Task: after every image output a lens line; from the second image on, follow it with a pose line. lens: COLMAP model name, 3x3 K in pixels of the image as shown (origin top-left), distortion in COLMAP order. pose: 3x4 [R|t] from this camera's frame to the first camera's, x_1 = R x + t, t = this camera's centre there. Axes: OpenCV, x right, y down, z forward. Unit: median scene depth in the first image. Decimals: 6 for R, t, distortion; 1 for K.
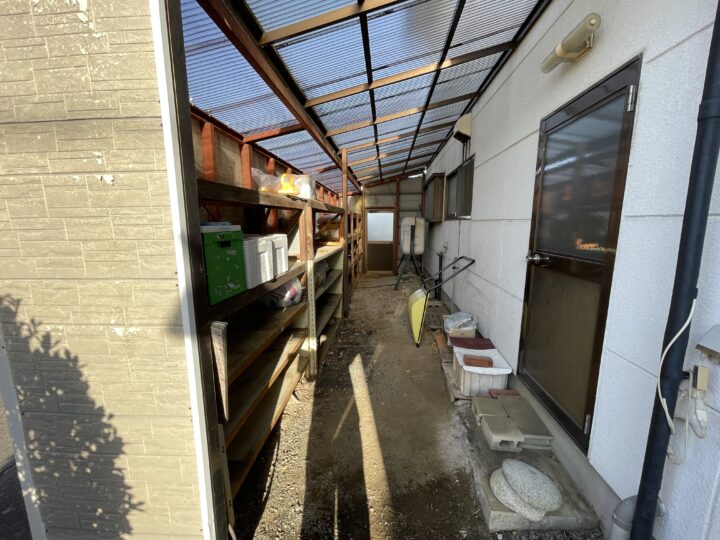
lens RADIAL K [[288.4, 0, 360.0], [0, 288.4, 270.0], [0, 0, 1]] dist [-0.000829, -0.000079]
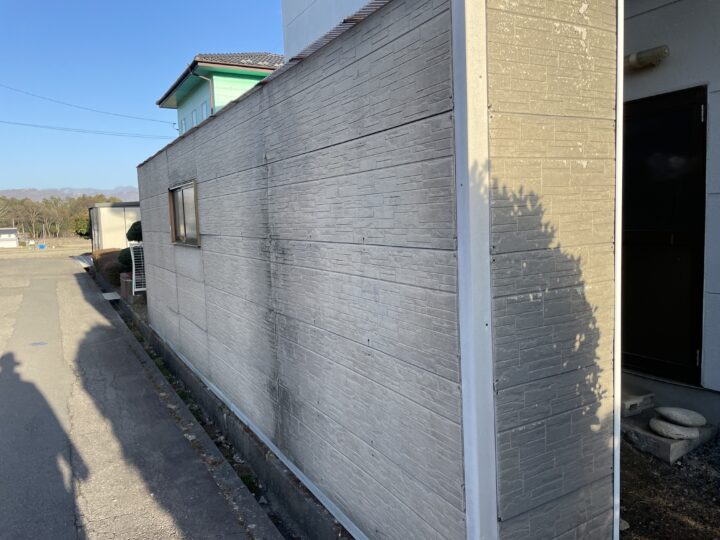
lens RADIAL K [[544.2, 0, 360.0], [0, 544.2, 270.0], [0, 0, 1]] dist [0.072263, -0.075369]
pose [[0.826334, -0.079674, 0.557516, -1.789531], [0.120637, 0.992005, -0.037038, 0.066597], [-0.550108, 0.097863, 0.829340, -0.237960]]
